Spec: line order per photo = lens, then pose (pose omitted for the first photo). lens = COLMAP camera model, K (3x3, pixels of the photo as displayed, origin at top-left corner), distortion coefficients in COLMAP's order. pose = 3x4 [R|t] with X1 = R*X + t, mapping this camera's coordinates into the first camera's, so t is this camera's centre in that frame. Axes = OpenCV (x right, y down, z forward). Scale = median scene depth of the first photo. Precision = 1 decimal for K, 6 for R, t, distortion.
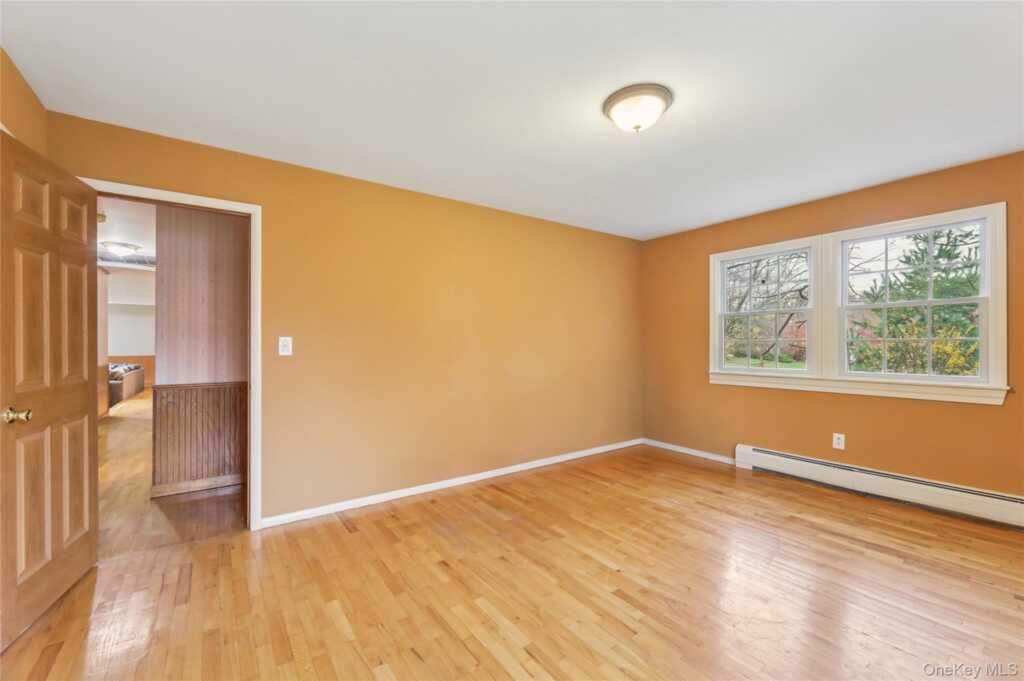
lens RADIAL K [[420.9, 0, 516.4], [0, 420.9, 341.8], [0, 0, 1]] dist [-0.003346, 0.001253]
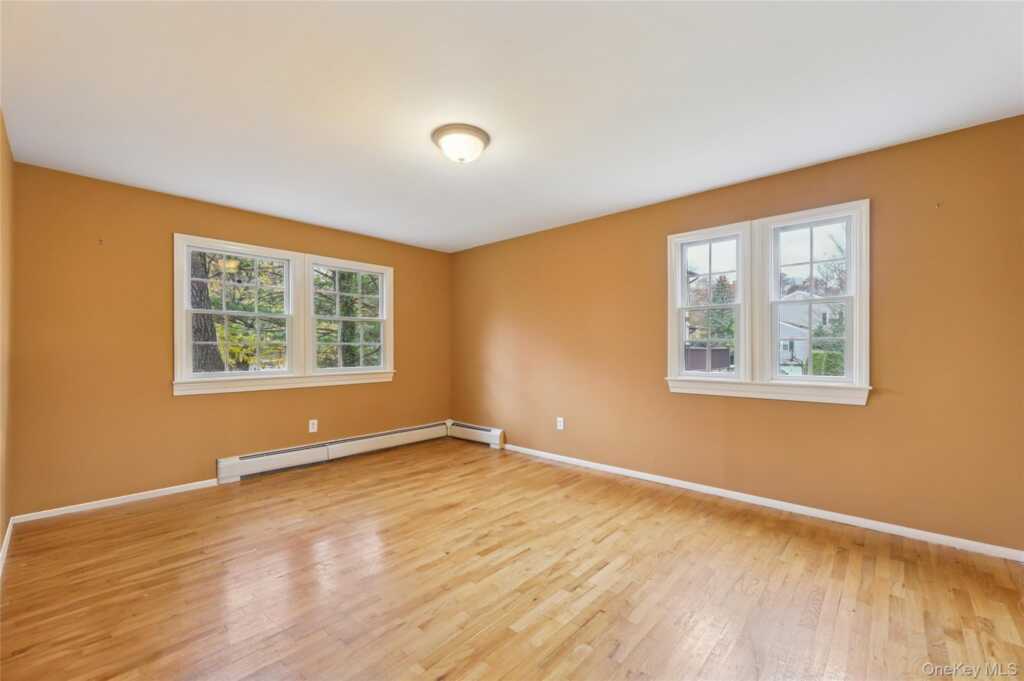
lens RADIAL K [[420.9, 0, 516.3], [0, 420.9, 347.8], [0, 0, 1]] dist [-0.003346, 0.001253]
pose [[-0.214012, 0.004085, 0.976822, -0.645789], [-0.003580, 0.999981, -0.004966, 0.015871], [-0.976824, -0.004560, -0.213994, 0.801032]]
